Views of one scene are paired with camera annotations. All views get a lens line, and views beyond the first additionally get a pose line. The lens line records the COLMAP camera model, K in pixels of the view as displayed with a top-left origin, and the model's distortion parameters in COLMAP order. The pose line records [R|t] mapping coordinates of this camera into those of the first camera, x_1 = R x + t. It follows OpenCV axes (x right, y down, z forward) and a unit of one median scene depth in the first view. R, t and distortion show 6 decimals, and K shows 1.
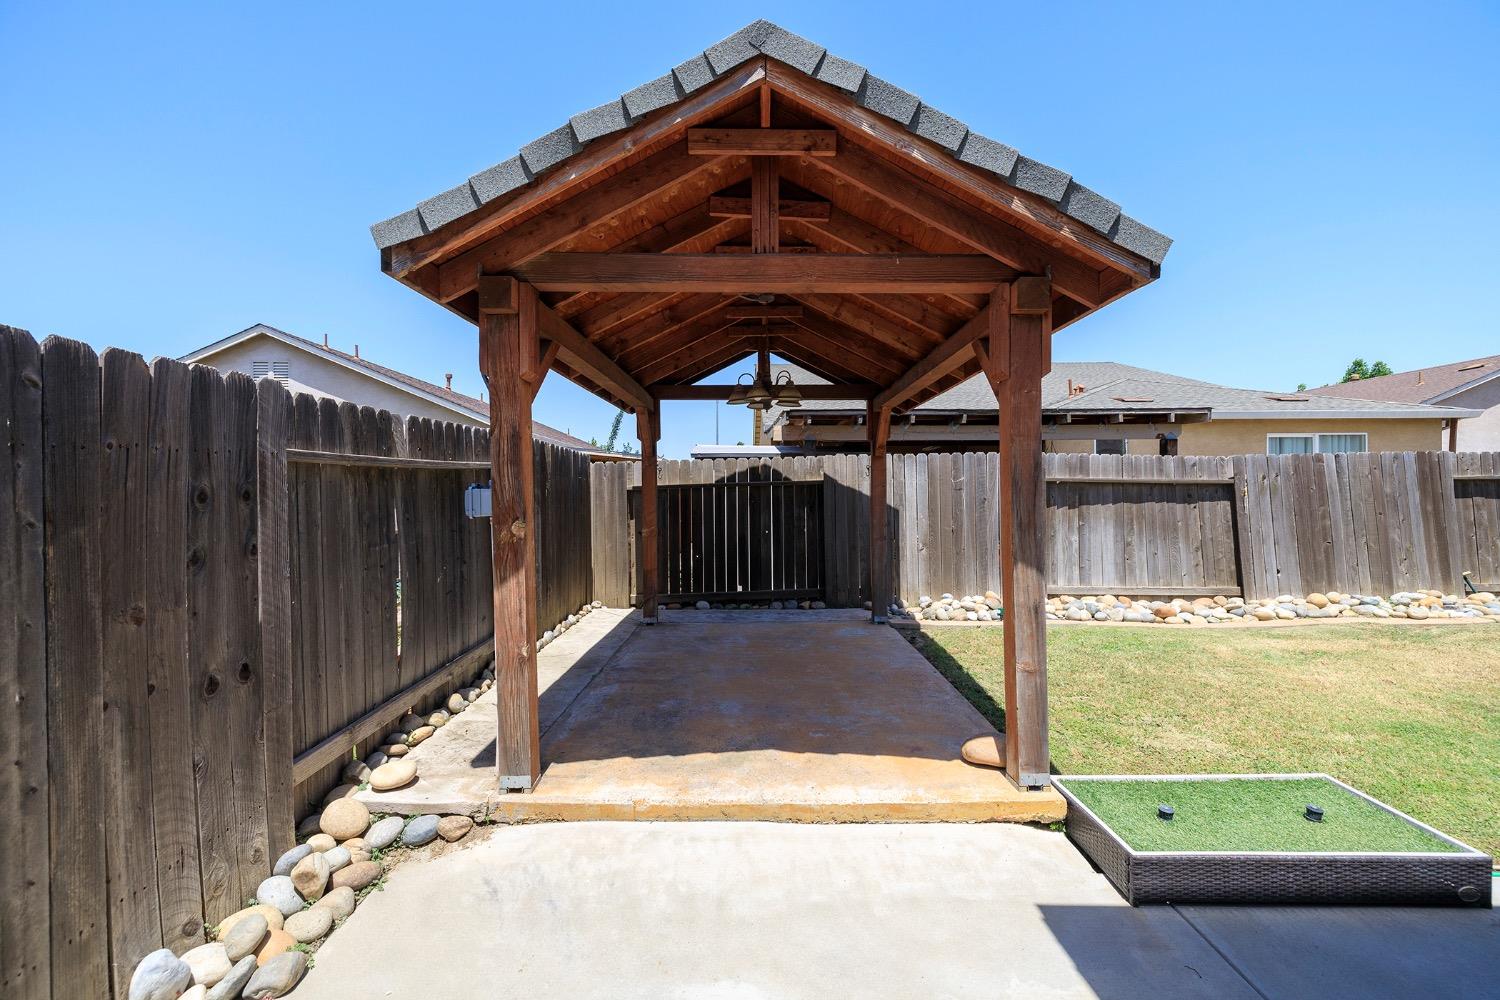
lens RADIAL K [[626.7, 0, 744.8], [0, 626.7, 496.8], [0, 0, 1]] dist [0.001231, -0.000624]
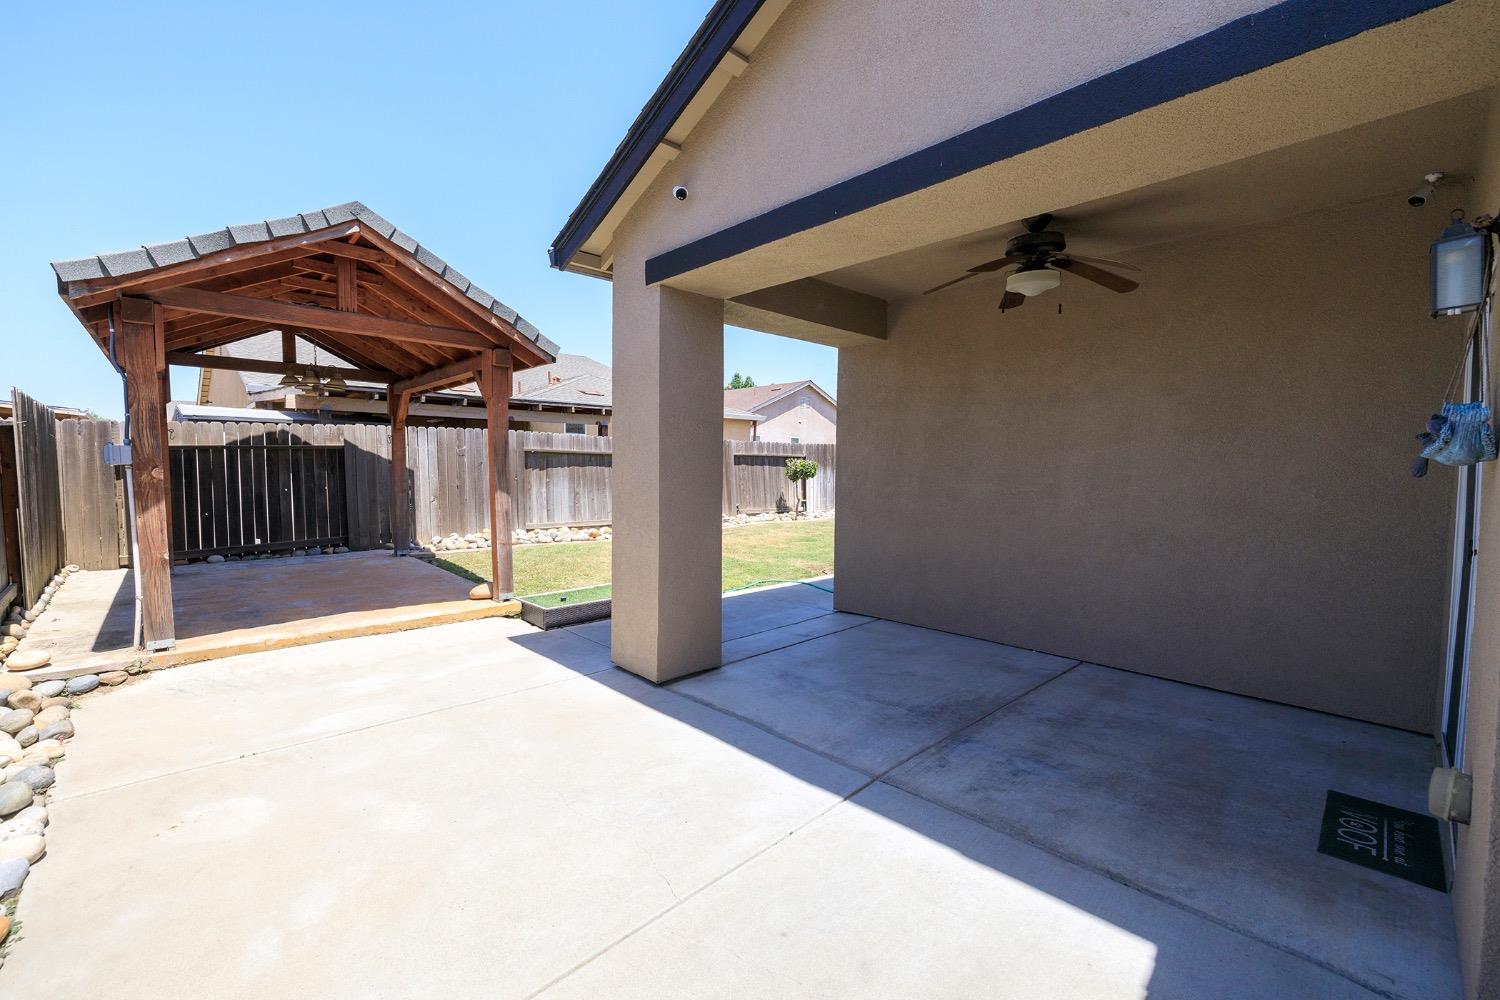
lens RADIAL K [[626.7, 0, 741.7], [0, 626.7, 496.3], [0, 0, 1]] dist [0.001231, -0.000624]
pose [[0.727166, -0.025288, 0.685996, -0.304583], [-0.007363, 0.998976, 0.044630, 0.023895], [-0.686422, -0.037505, 0.726236, -0.812539]]
